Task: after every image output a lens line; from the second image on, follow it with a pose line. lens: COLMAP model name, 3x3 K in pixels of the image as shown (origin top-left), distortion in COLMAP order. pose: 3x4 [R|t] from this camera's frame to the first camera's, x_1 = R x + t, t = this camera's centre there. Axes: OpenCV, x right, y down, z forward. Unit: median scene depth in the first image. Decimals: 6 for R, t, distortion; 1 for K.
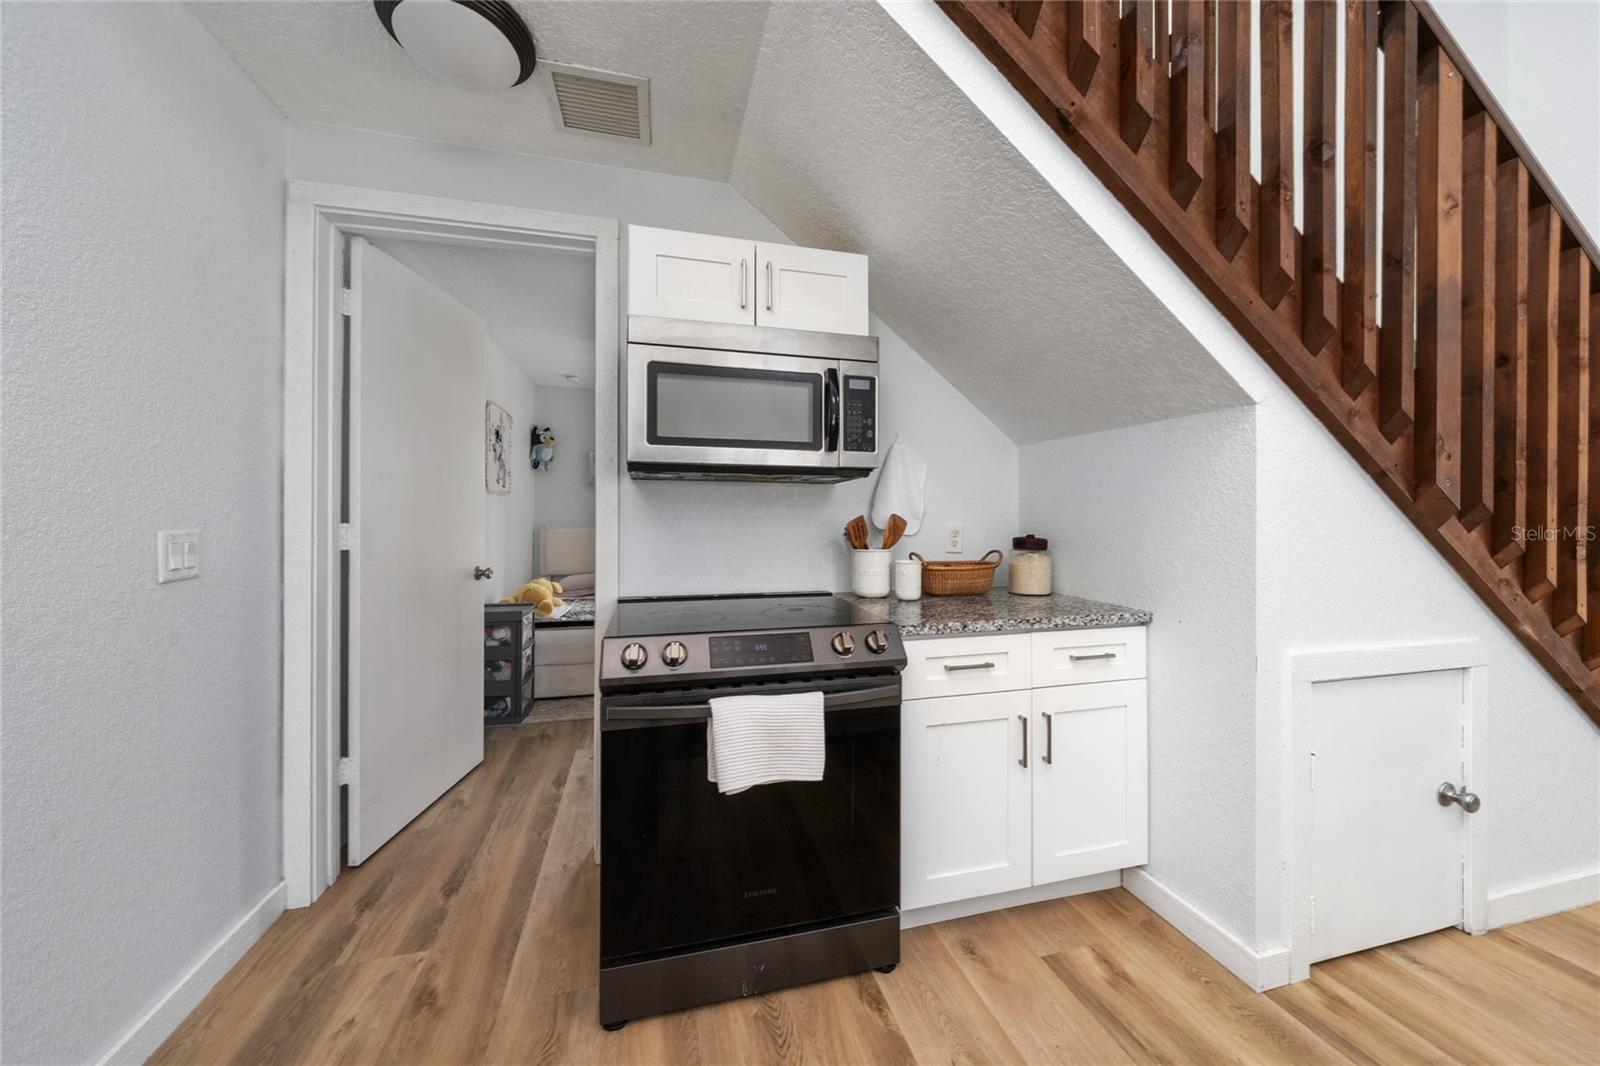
lens RADIAL K [[558.4, 0, 797.7], [0, 558.4, 523.0], [0, 0, 1]] dist [-0.001171, -0.000121]
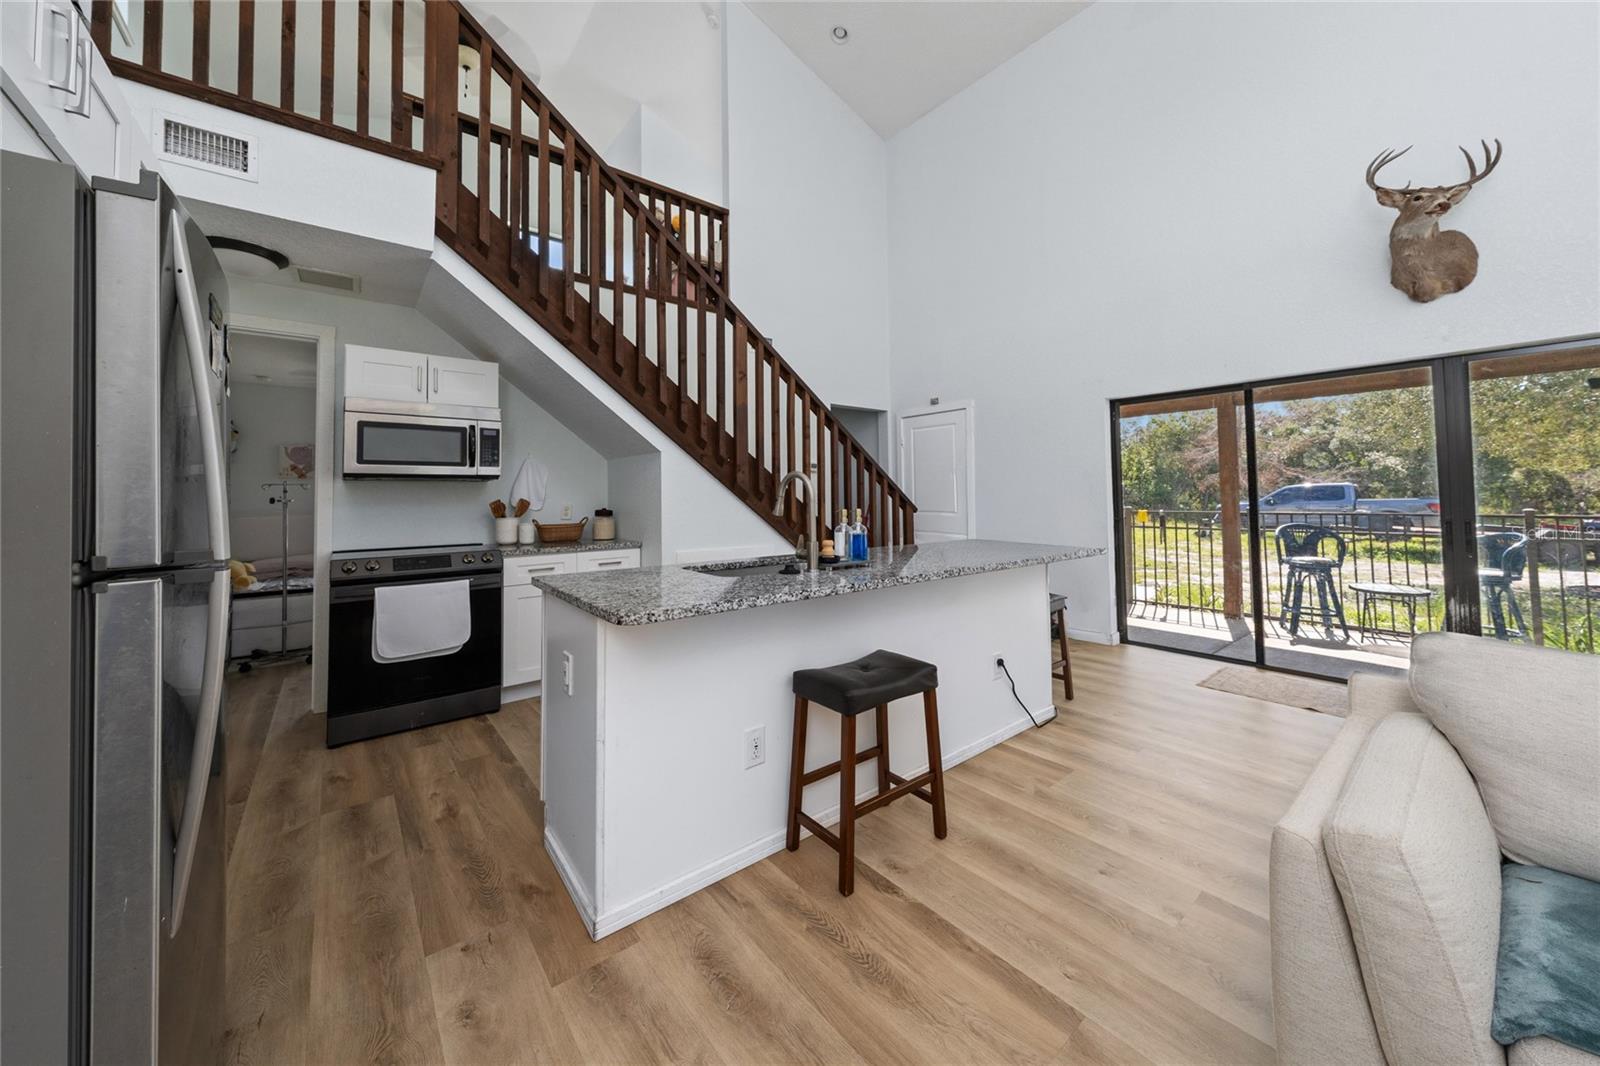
lens RADIAL K [[558.4, 0, 800.5], [0, 558.4, 482.0], [0, 0, 1]] dist [-0.001171, -0.000121]
pose [[0.910128, -0.002888, 0.414318, 0.267772], [0.021532, 0.998954, -0.040337, 0.025502], [-0.413768, 0.045633, 0.909238, -1.132353]]
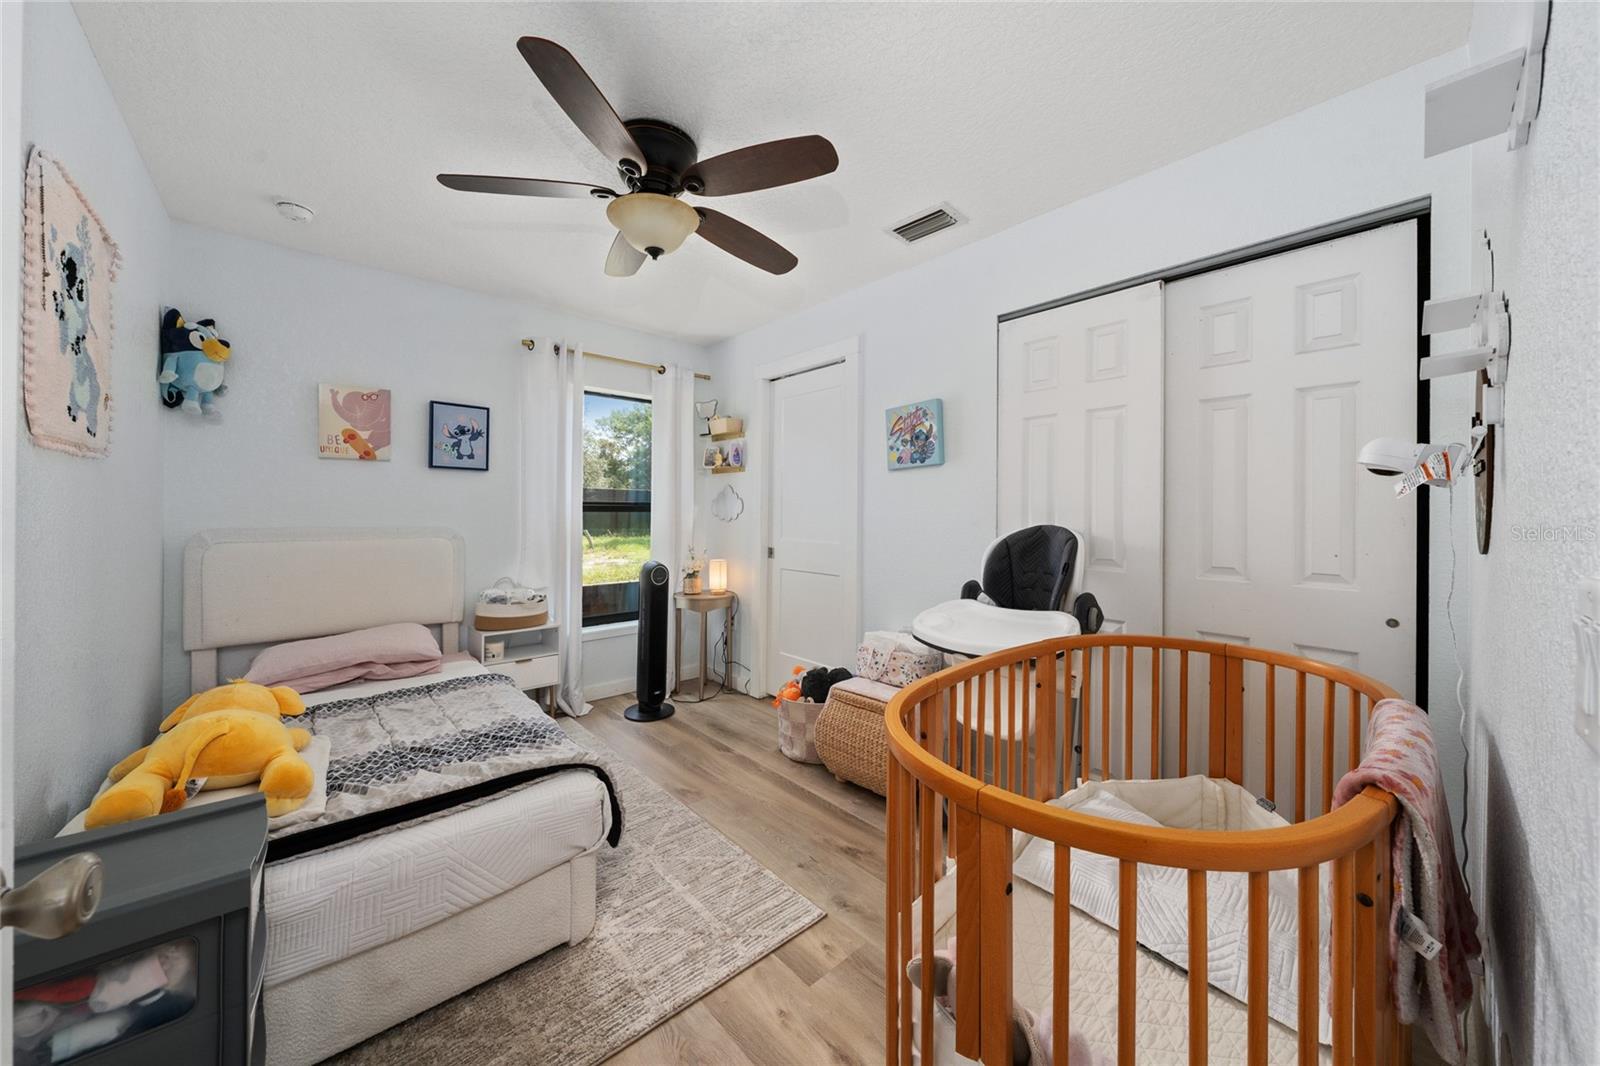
lens RADIAL K [[558.4, 0, 796.5], [0, 558.4, 516.7], [0, 0, 1]] dist [-0.001171, -0.000121]
pose [[0.890442, 0.000740, 0.455096, -0.677694], [0.002664, 0.999973, -0.006838, -0.022430], [-0.455089, 0.007302, 0.890416, 1.135682]]
